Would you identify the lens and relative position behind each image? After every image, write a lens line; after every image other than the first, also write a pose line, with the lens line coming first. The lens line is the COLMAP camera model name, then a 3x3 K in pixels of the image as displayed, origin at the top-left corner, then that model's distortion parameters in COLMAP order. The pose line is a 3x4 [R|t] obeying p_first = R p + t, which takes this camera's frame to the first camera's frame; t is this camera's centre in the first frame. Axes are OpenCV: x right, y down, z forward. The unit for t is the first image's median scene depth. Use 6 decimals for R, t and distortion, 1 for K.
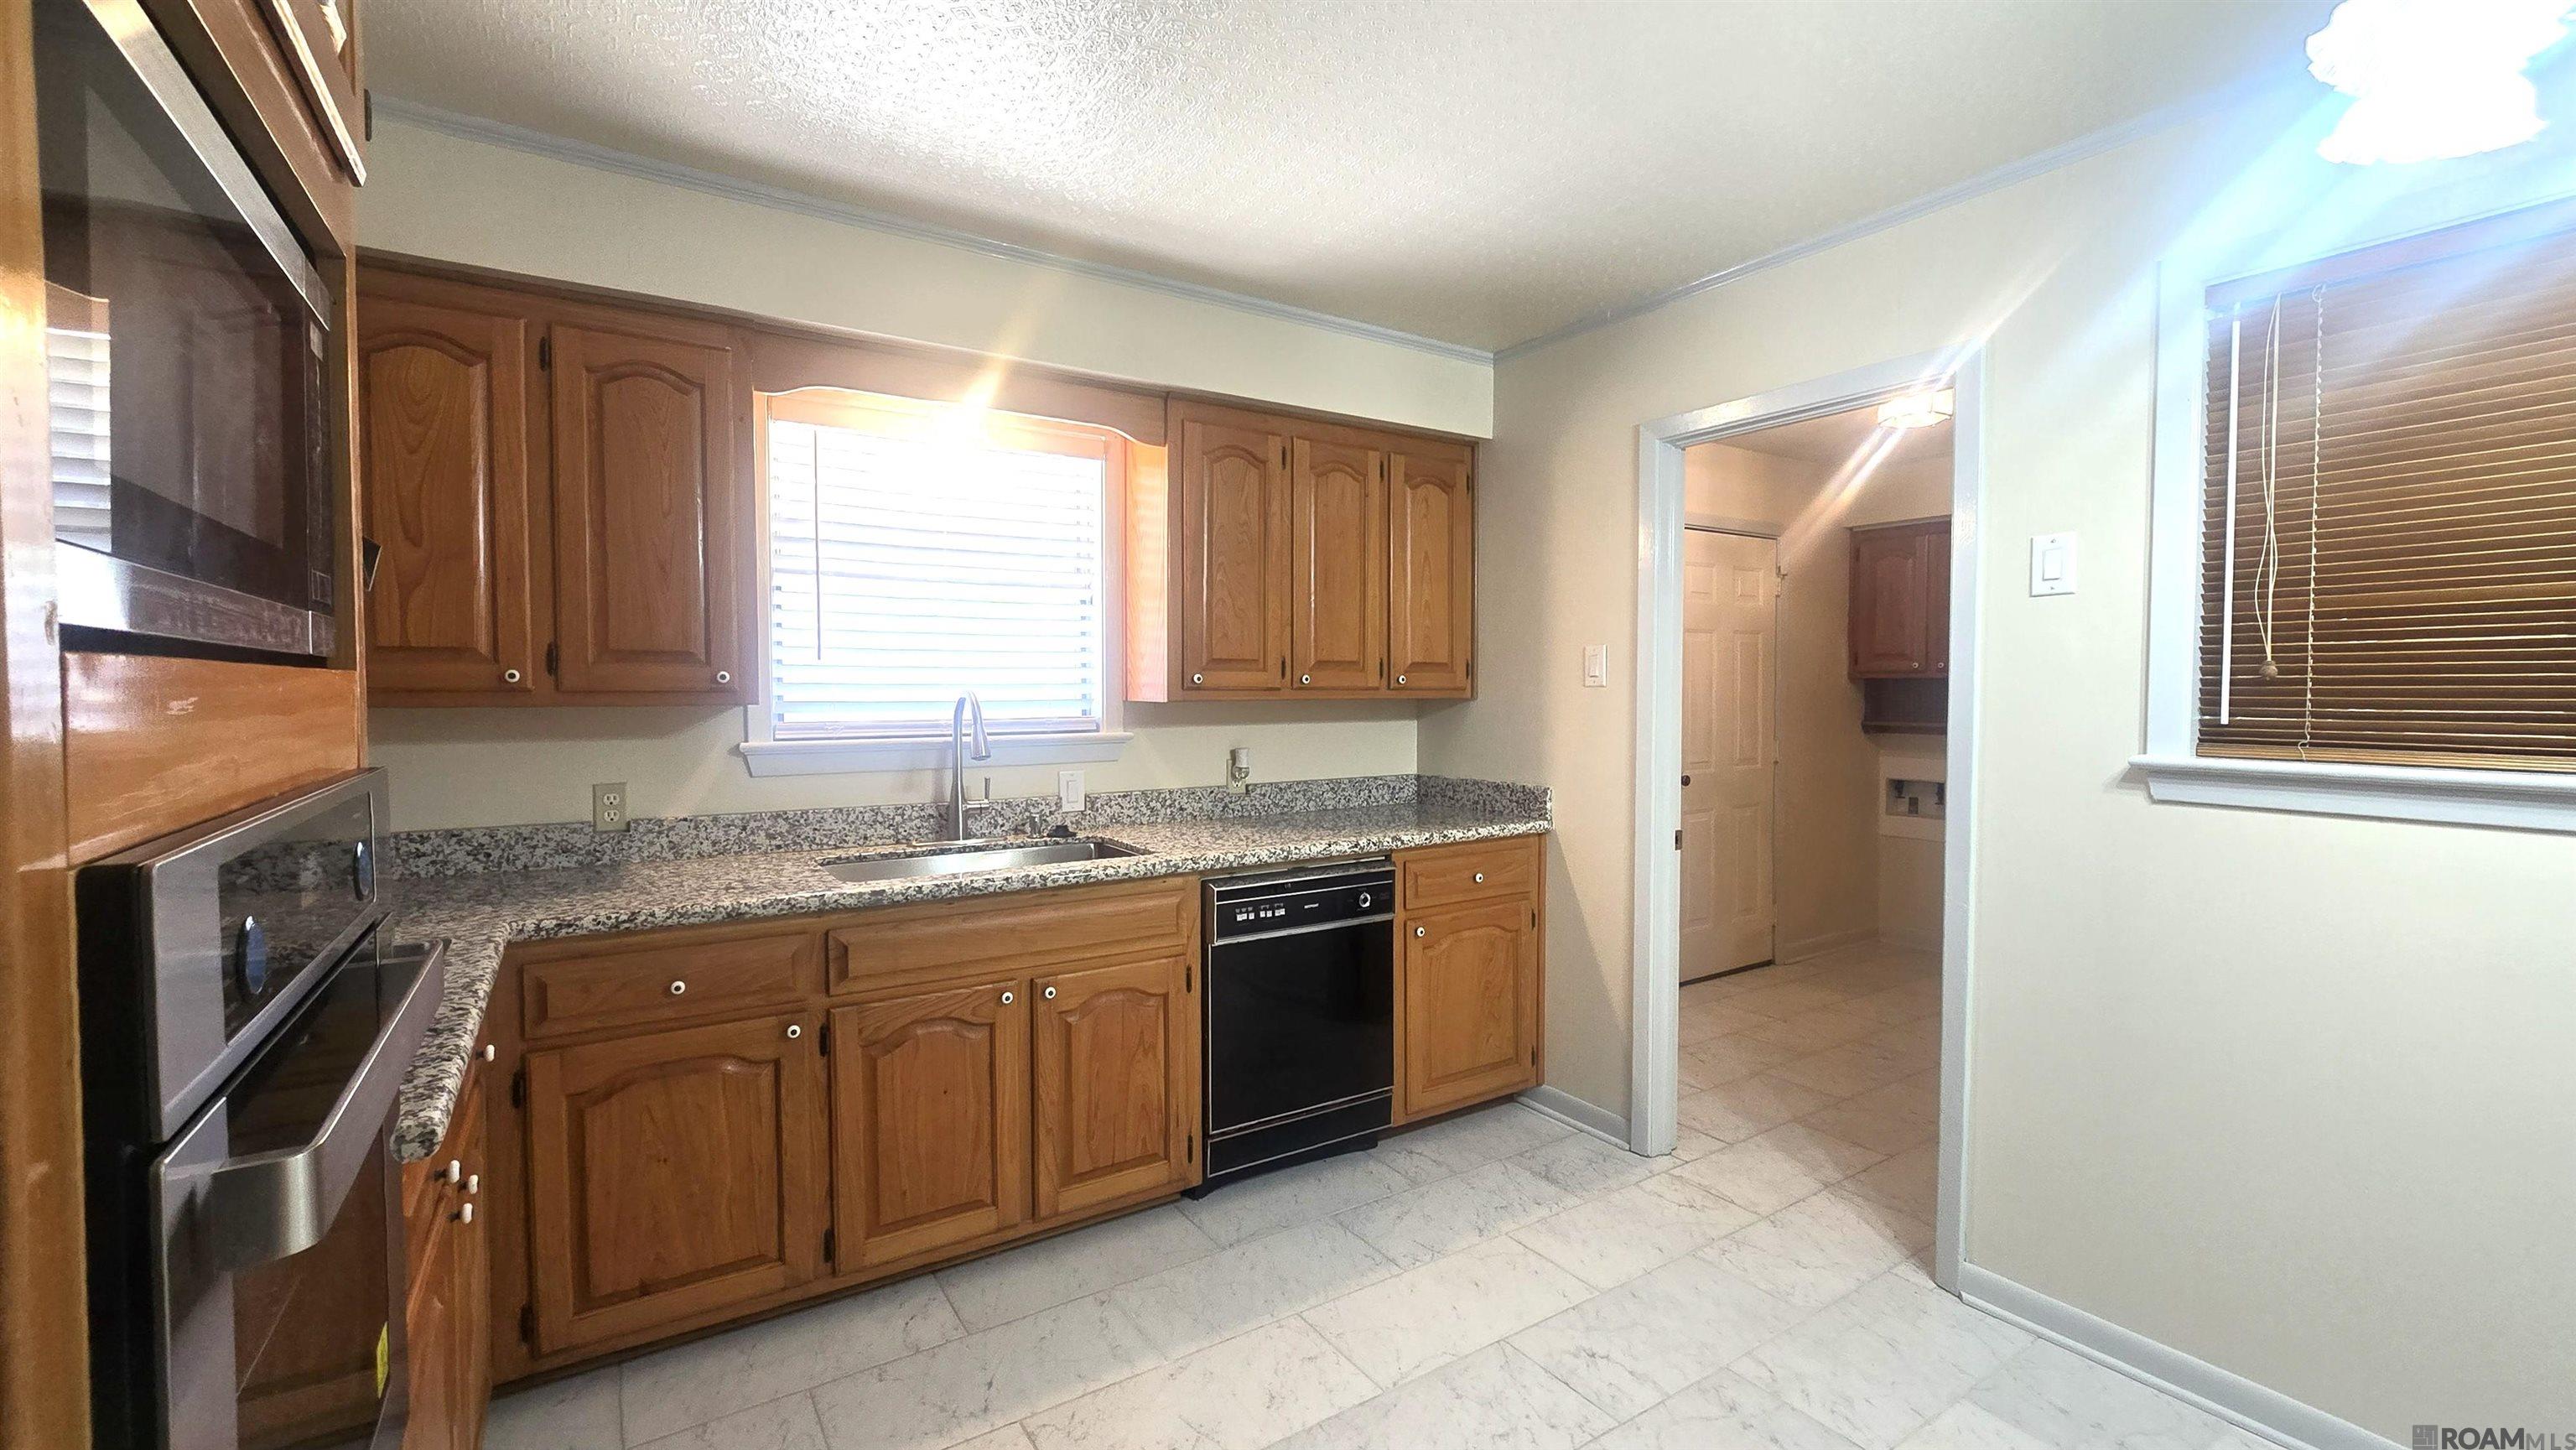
lens RADIAL K [[1066.6, 0, 1288.0], [0, 1066.6, 725.0], [0, 0, 1]] dist [0.000771, -0.000015]
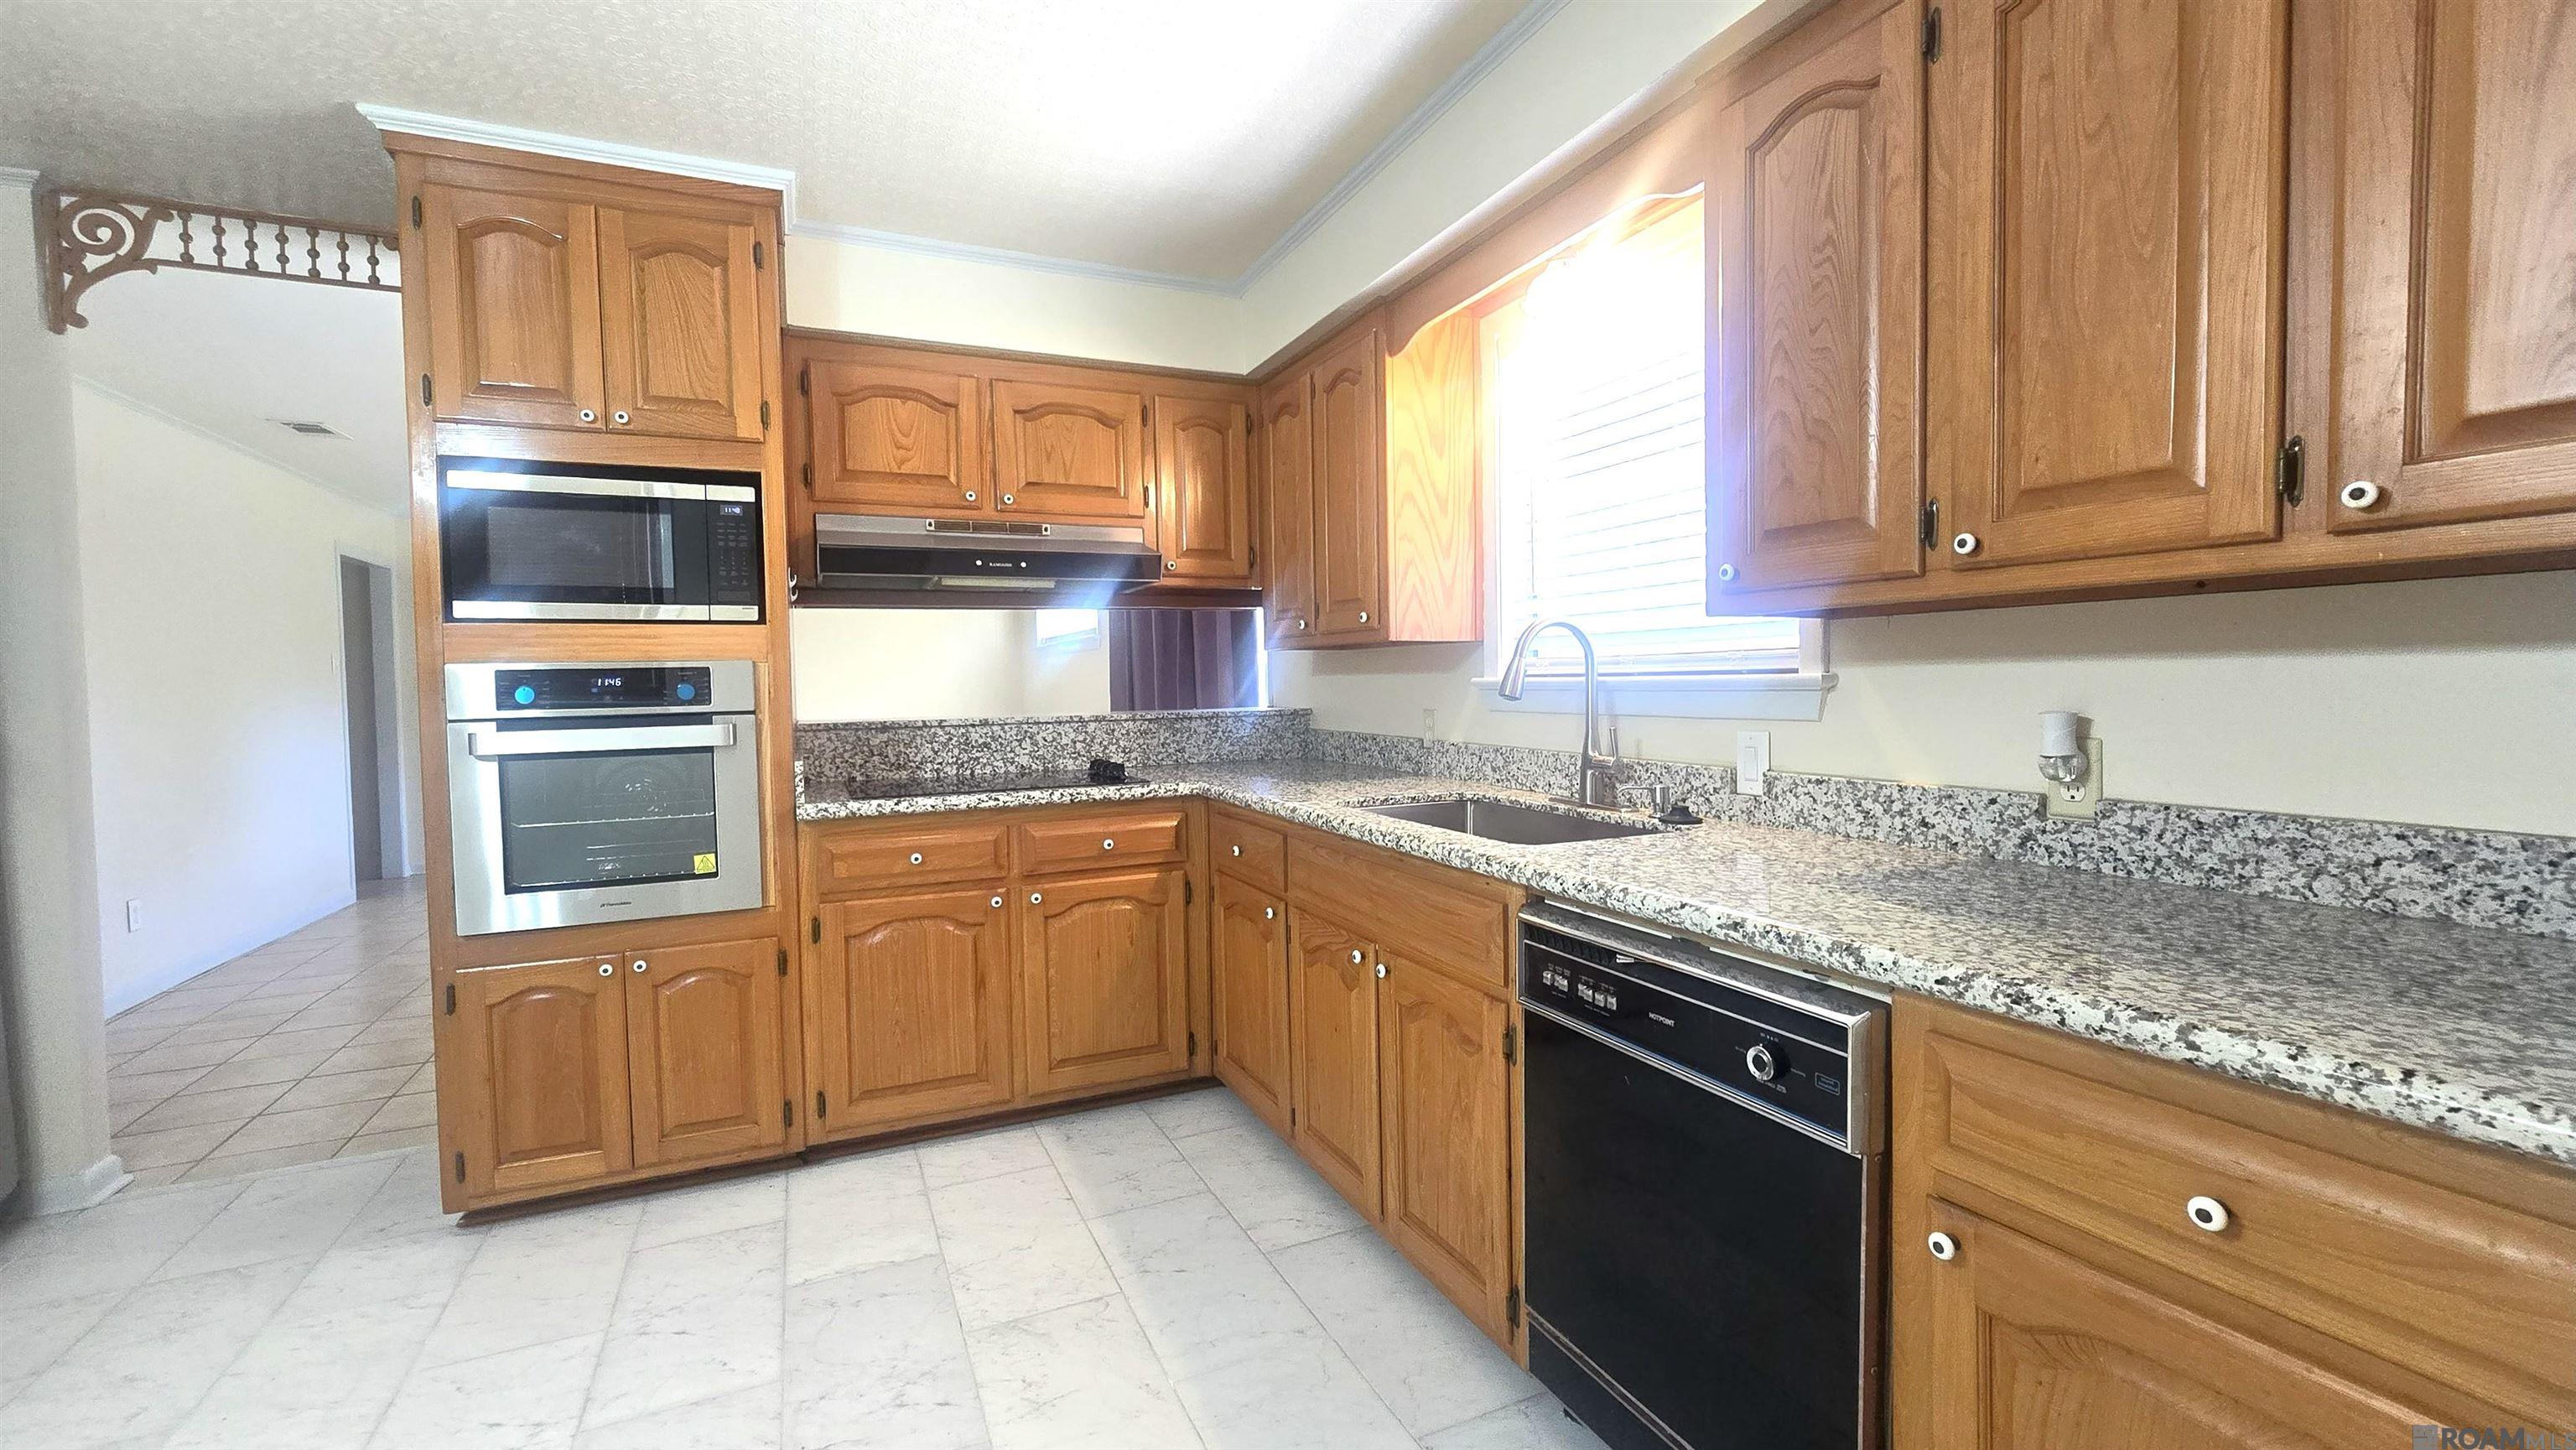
lens RADIAL K [[1066.6, 0, 1288.0], [0, 1066.6, 725.0], [0, 0, 1]] dist [0.000771, -0.000015]
pose [[-0.157021, 0.043542, -0.986635, 0.500705], [-0.023104, 0.998592, 0.047746, 0.015381], [0.987325, 0.030293, -0.155794, 0.860343]]
